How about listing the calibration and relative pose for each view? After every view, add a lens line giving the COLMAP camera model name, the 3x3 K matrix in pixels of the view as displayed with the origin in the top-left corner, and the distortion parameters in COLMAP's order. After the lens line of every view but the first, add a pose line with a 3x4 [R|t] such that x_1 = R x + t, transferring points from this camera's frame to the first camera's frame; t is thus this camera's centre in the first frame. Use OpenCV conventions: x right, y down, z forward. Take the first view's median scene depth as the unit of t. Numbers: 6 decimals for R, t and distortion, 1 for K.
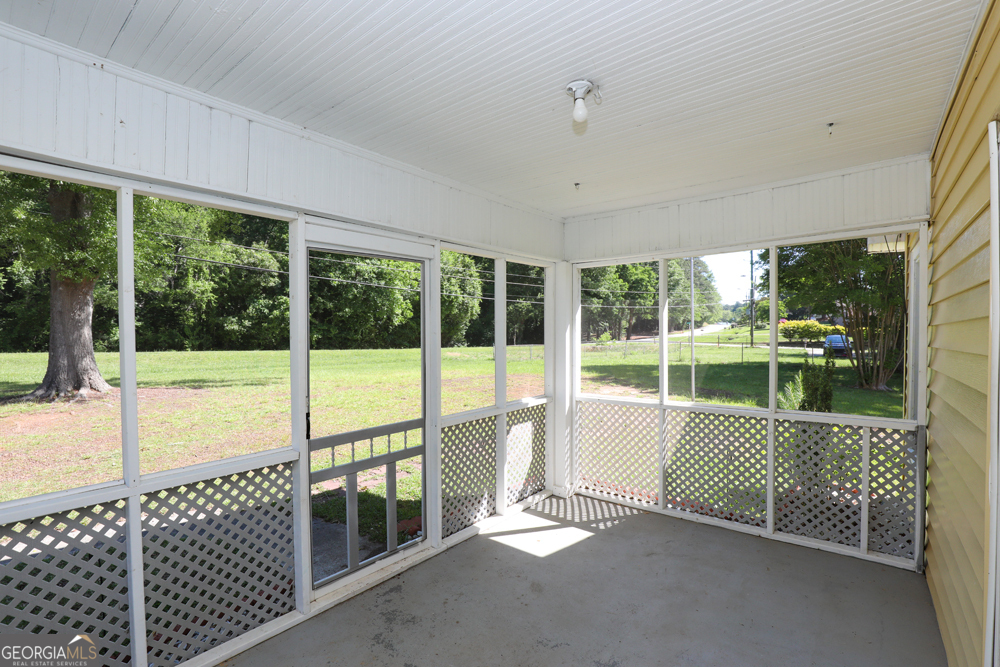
lens RADIAL K [[456.4, 0, 503.7], [0, 456.4, 335.8], [0, 0, 1]] dist [-0.013037, 0.004757]
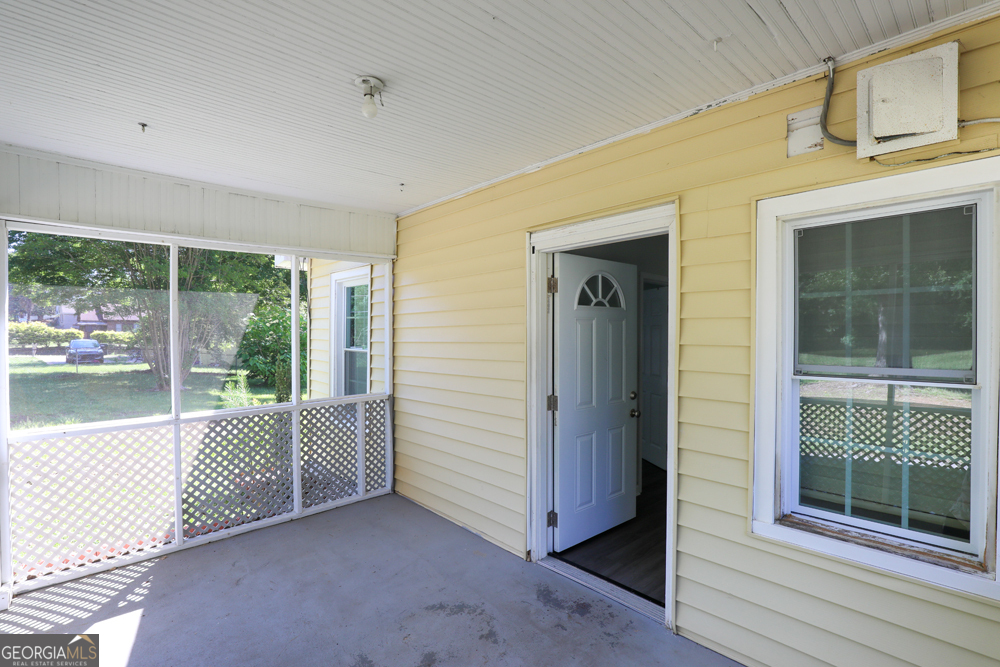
lens RADIAL K [[456.4, 0, 503.1], [0, 456.4, 335.6], [0, 0, 1]] dist [-0.013037, 0.004757]
pose [[0.165475, -0.003274, 0.986209, -0.371938], [0.012706, 0.999919, 0.001187, 0.003983], [-0.986132, 0.012334, 0.165503, 0.271497]]
